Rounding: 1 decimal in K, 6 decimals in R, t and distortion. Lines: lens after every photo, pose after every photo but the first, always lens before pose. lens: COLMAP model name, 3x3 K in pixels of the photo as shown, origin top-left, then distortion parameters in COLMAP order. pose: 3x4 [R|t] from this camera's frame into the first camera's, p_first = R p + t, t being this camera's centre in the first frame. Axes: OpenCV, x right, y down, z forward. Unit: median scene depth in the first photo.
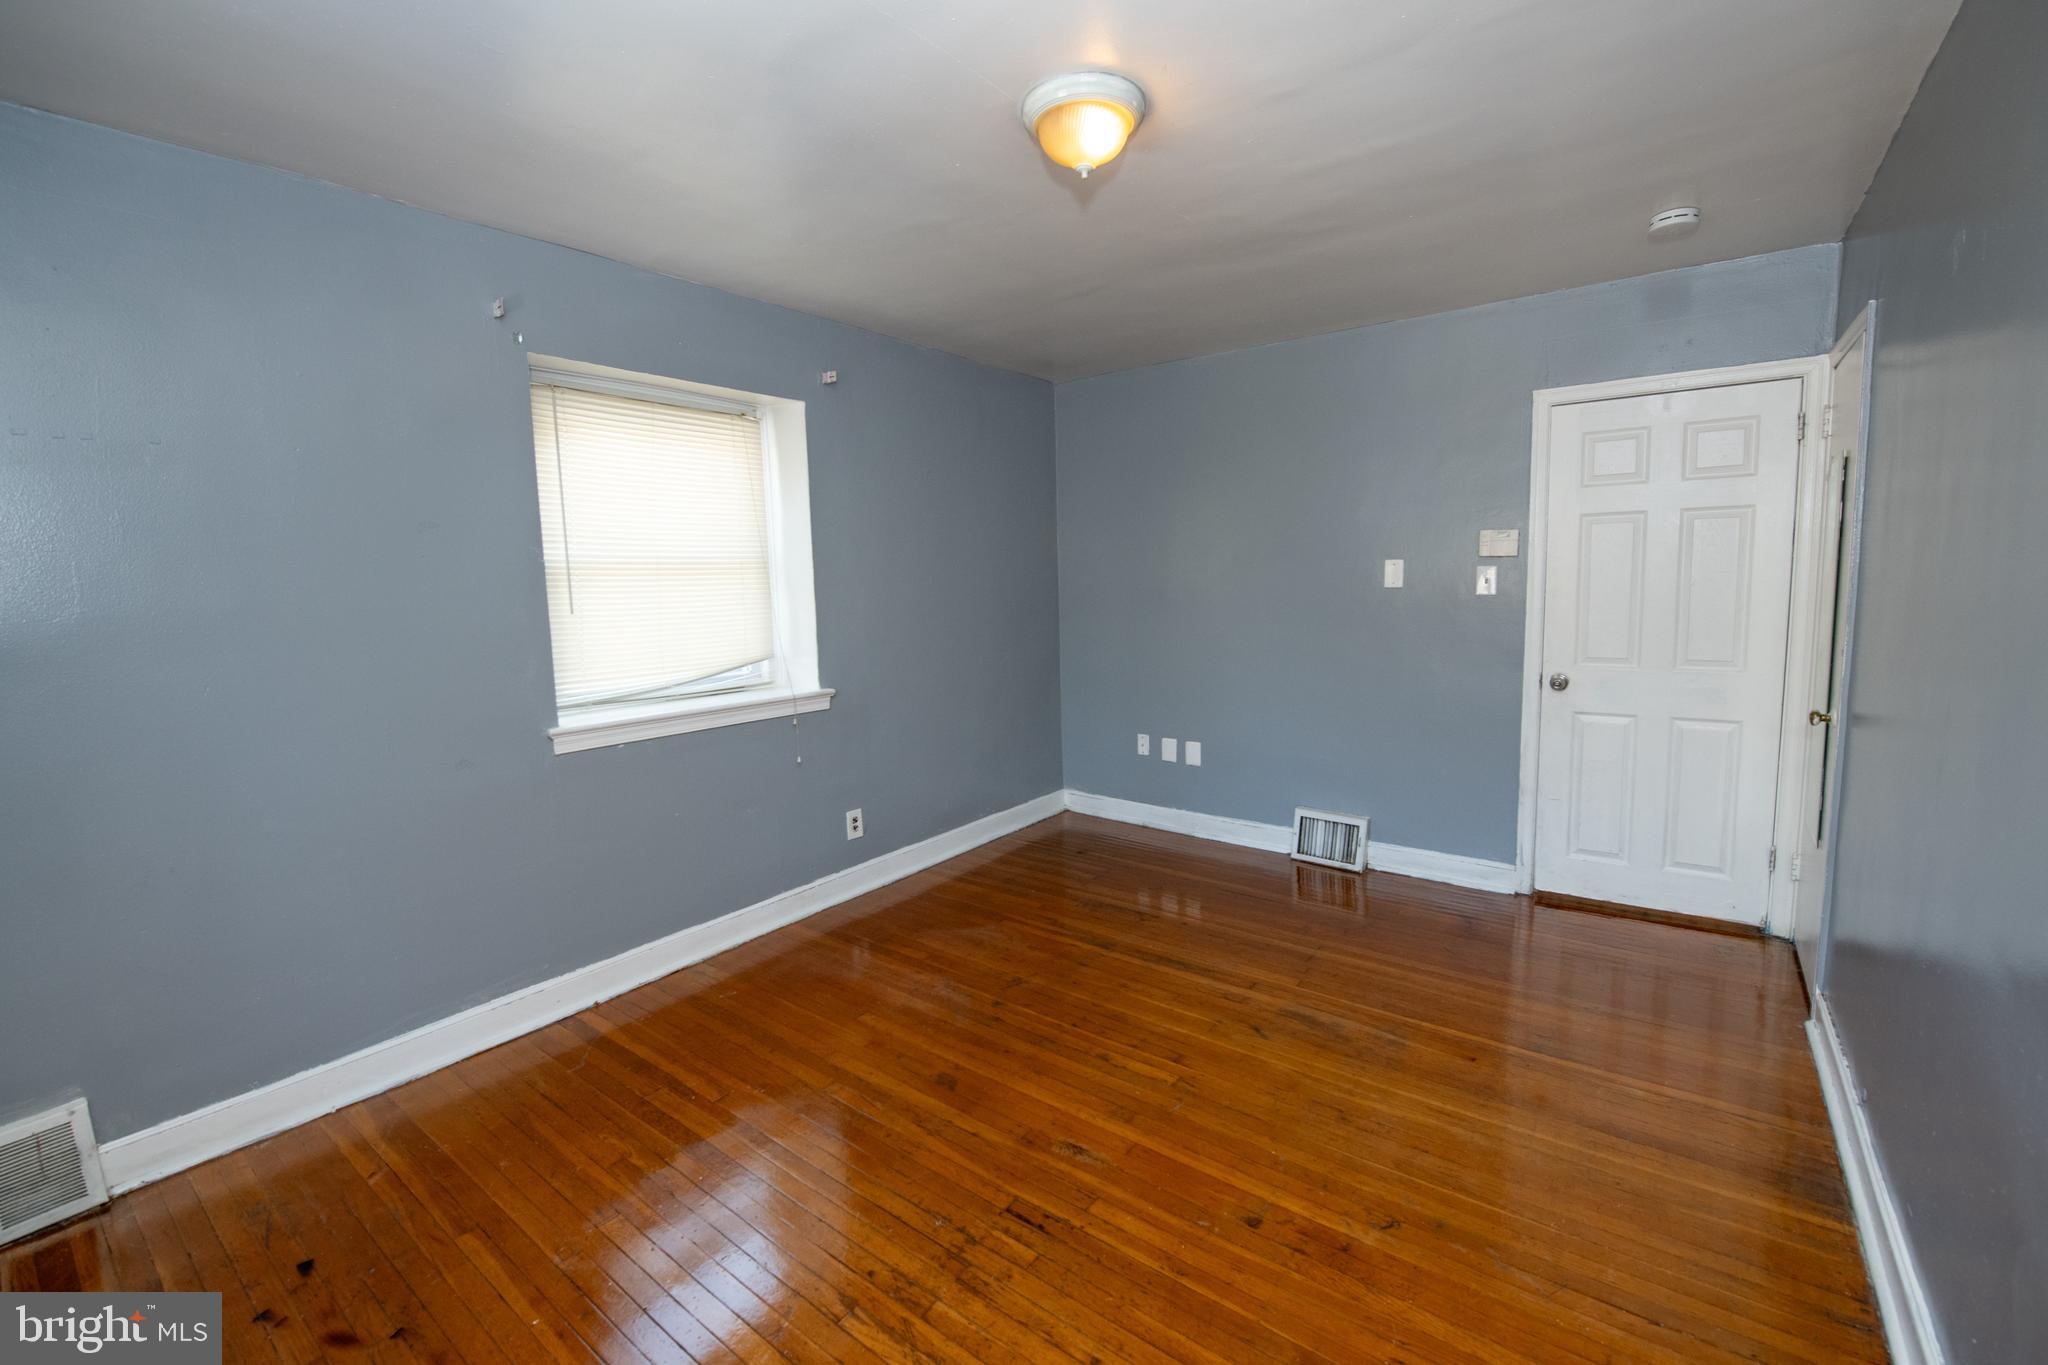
lens RADIAL K [[842.2, 0, 1035.8], [0, 842.2, 684.0], [0, 0, 1]] dist [0.000060, -0.009764]
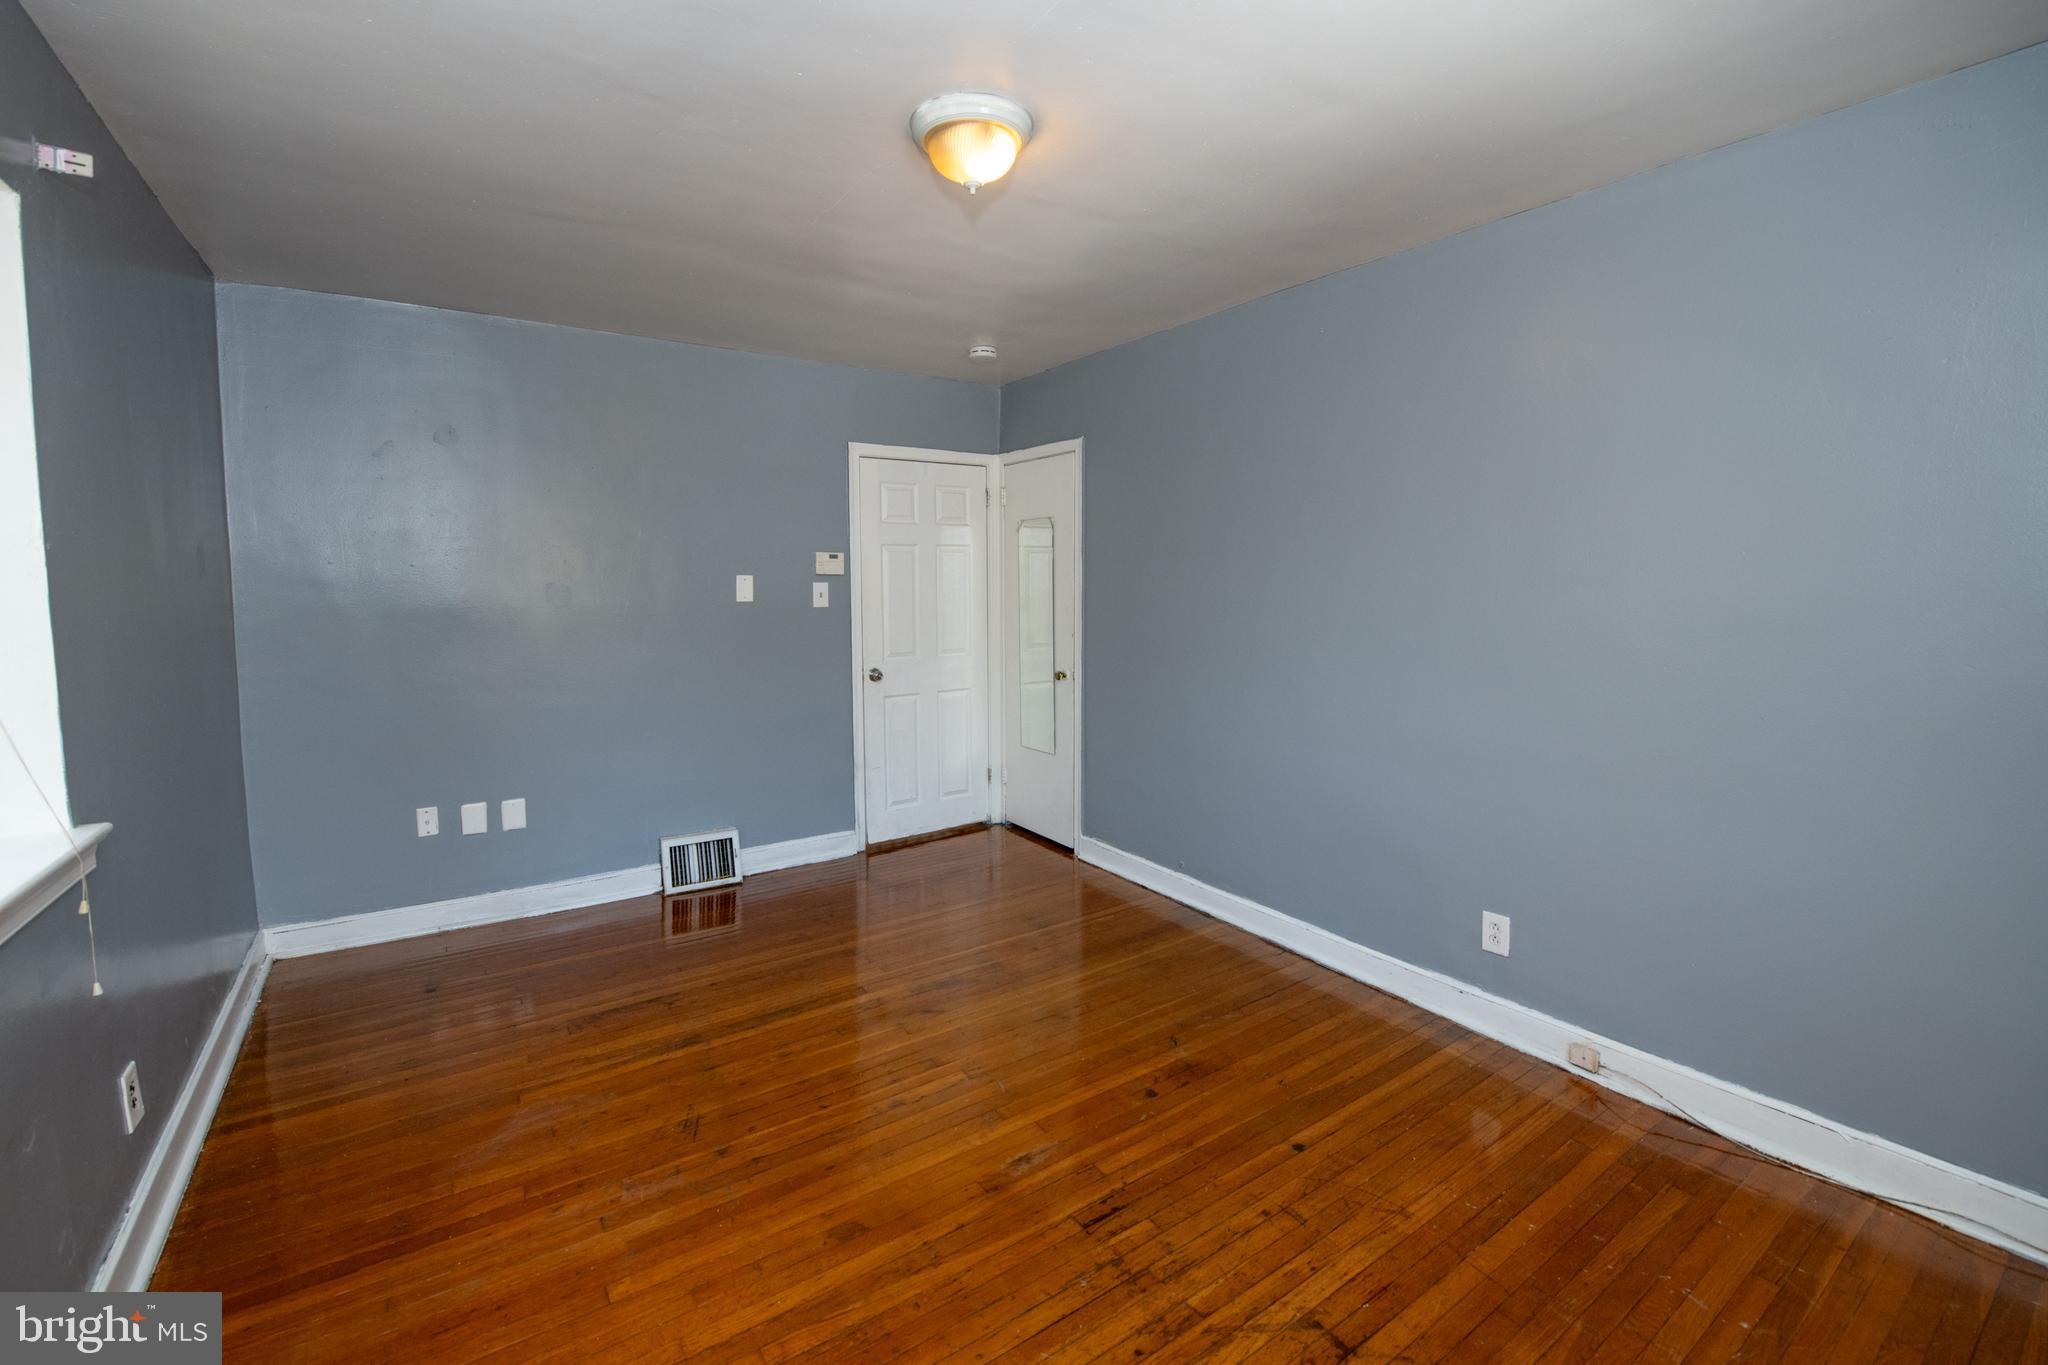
lens RADIAL K [[862.6, 0, 995.9], [0, 862.6, 667.5], [0, 0, 1]] dist [-0.012582, -0.003851]
pose [[0.331648, -0.074655, 0.940445, -0.658190], [0.117557, 0.992365, 0.037320, -0.049175], [-0.936050, 0.098179, 0.337892, 0.476604]]
